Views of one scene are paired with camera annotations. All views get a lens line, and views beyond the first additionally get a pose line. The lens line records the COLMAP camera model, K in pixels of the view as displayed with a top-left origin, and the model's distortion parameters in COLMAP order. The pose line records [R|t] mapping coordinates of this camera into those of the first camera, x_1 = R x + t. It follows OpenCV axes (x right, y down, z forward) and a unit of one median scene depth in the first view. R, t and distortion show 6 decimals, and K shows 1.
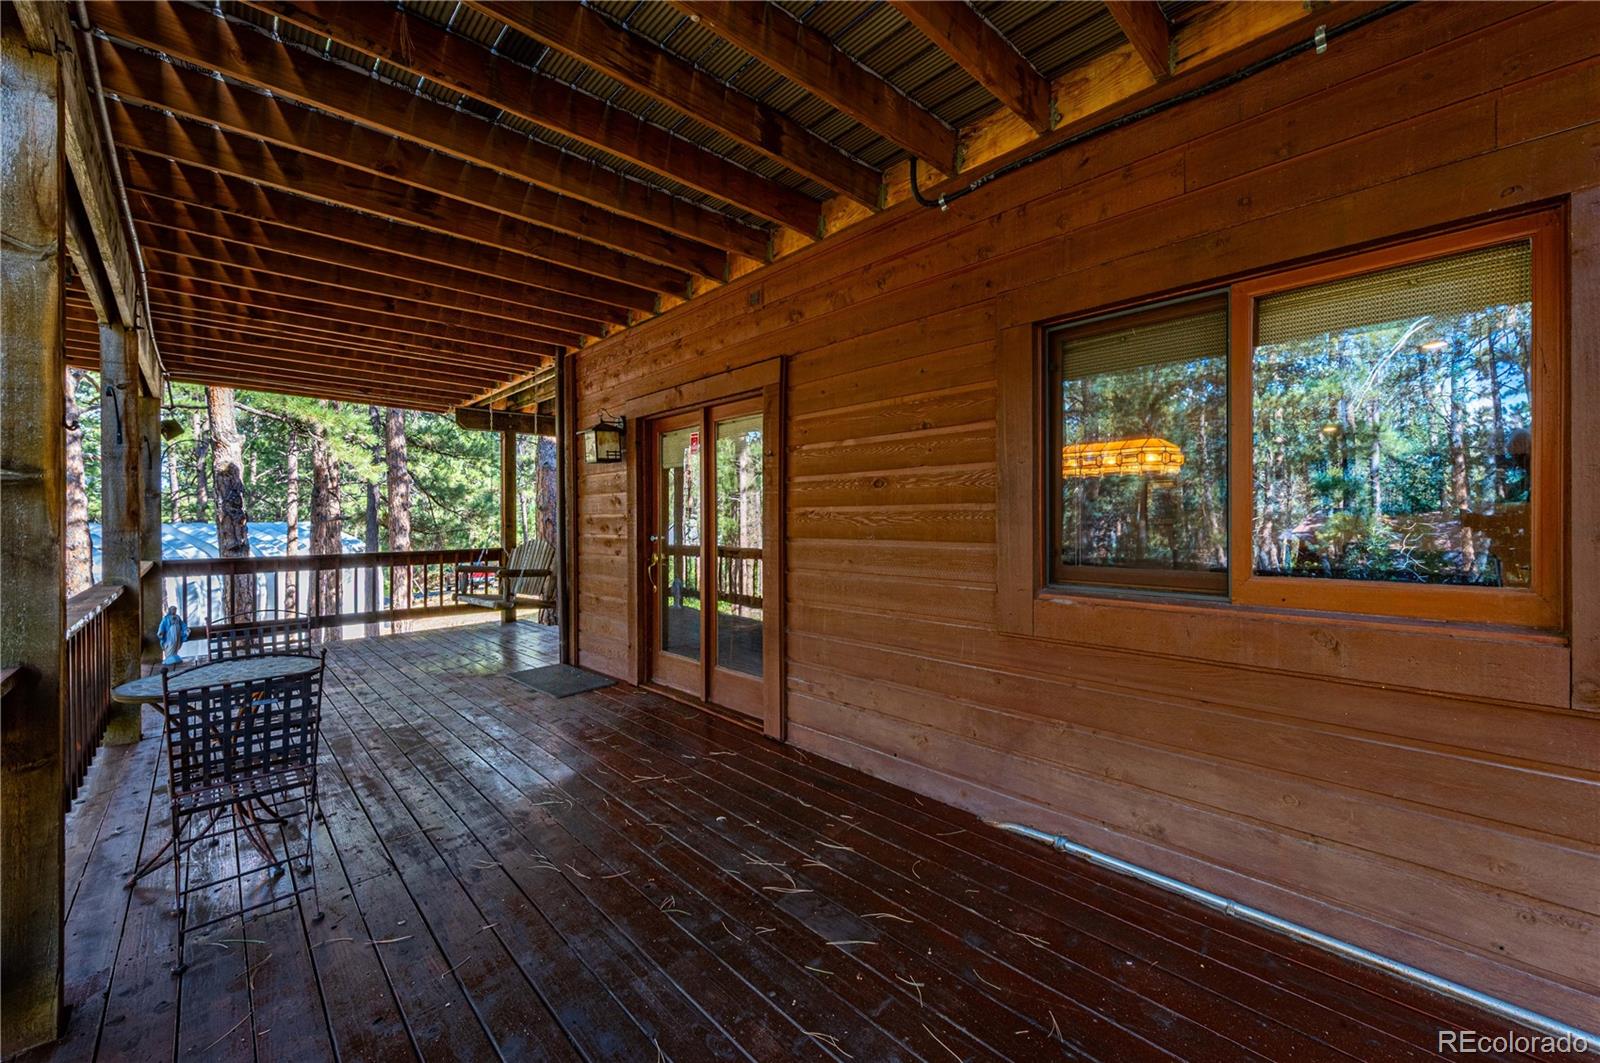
lens RADIAL K [[635.4, 0, 801.6], [0, 635.4, 526.9], [0, 0, 1]] dist [0.000642, -0.001336]
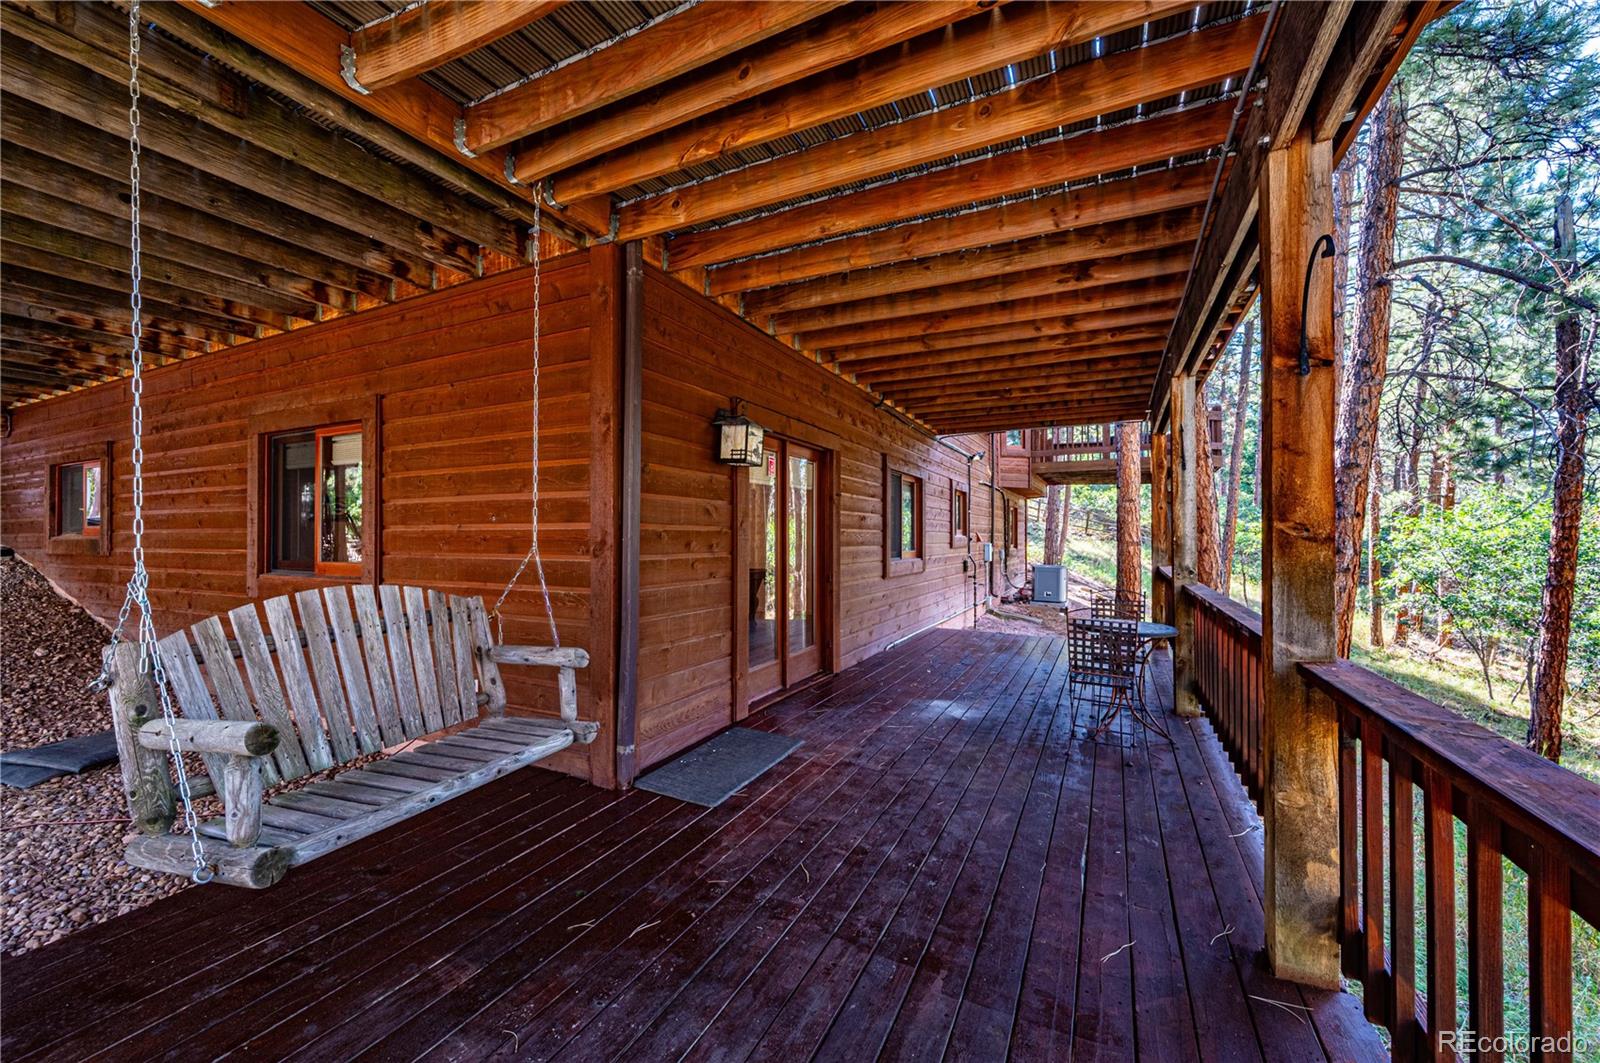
lens RADIAL K [[635.4, 0, 801.4], [0, 635.4, 531.1], [0, 0, 1]] dist [0.000642, -0.001336]
pose [[-0.353826, 0.005859, 0.935293, -1.822861], [0.004158, 0.999980, -0.004691, -0.016029], [-0.935302, 0.002229, -0.353844, 2.005472]]
